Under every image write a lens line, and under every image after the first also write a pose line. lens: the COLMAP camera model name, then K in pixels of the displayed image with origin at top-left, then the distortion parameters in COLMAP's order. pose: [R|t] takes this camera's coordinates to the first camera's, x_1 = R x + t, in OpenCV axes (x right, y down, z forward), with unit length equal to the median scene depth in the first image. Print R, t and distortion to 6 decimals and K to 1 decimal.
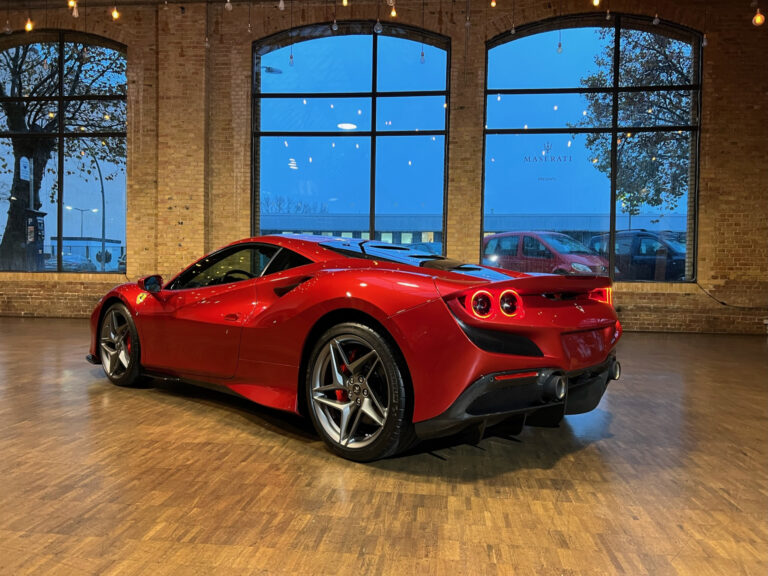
lens RADIAL K [[569.6, 0, 384.0], [0, 569.6, 288.0], [0, 0, 1]] dist [0.069671, -0.087774]
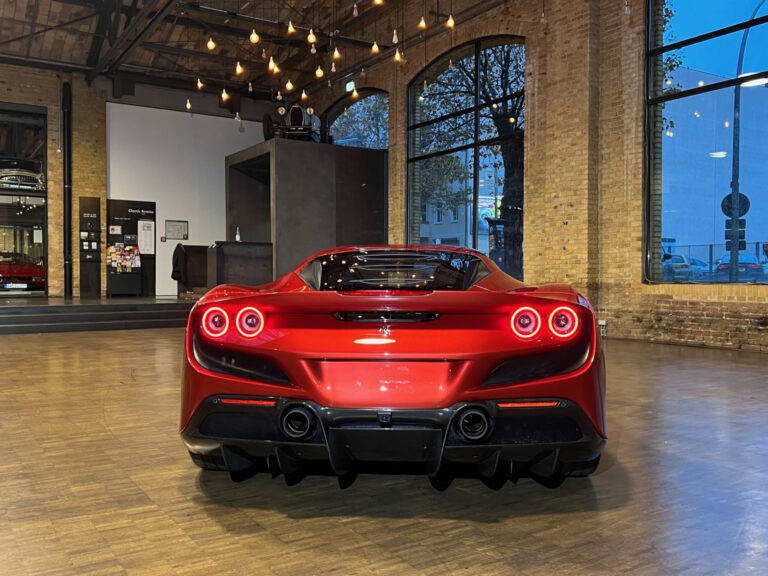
lens RADIAL K [[693.9, 0, 372.7], [0, 693.9, 288.2], [0, 0, 1]] dist [0.046415, -0.048235]
pose [[0.626420, -0.001466, -0.779484, 0.287019], [-0.006262, 0.999956, -0.006913, -0.004990], [0.779461, 0.009212, 0.626383, 0.108723]]
